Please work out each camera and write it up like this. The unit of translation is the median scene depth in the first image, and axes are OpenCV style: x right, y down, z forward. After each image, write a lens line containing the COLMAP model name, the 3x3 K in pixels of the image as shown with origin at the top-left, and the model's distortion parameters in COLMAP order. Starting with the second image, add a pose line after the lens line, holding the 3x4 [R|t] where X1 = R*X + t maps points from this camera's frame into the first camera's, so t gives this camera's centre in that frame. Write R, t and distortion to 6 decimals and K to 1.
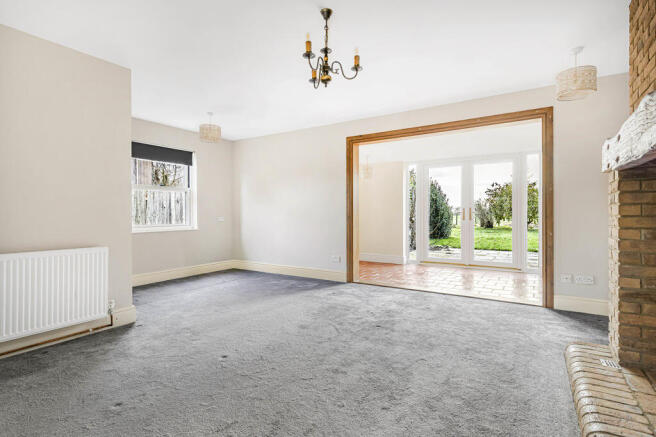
lens RADIAL K [[325.5, 0, 329.3], [0, 325.5, 218.2], [0, 0, 1]] dist [0.012779, -0.000919]
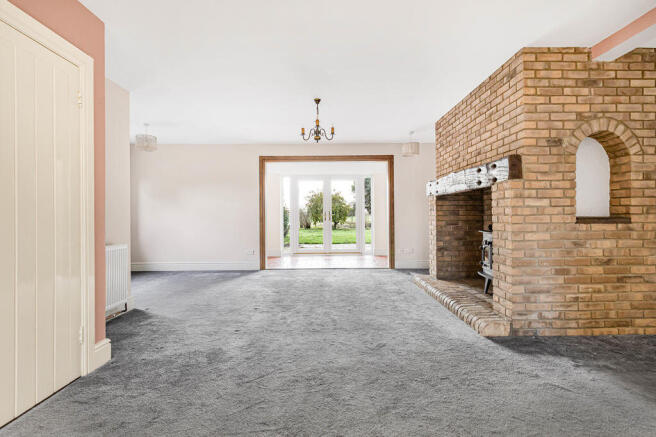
lens RADIAL K [[325.5, 0, 327.3], [0, 325.5, 217.3], [0, 0, 1]] dist [0.012779, -0.000919]
pose [[0.853146, -0.005452, 0.521644, -0.554752], [0.011995, 0.999886, -0.009168, 0.010092], [-0.521535, 0.014079, 0.853114, -0.322678]]
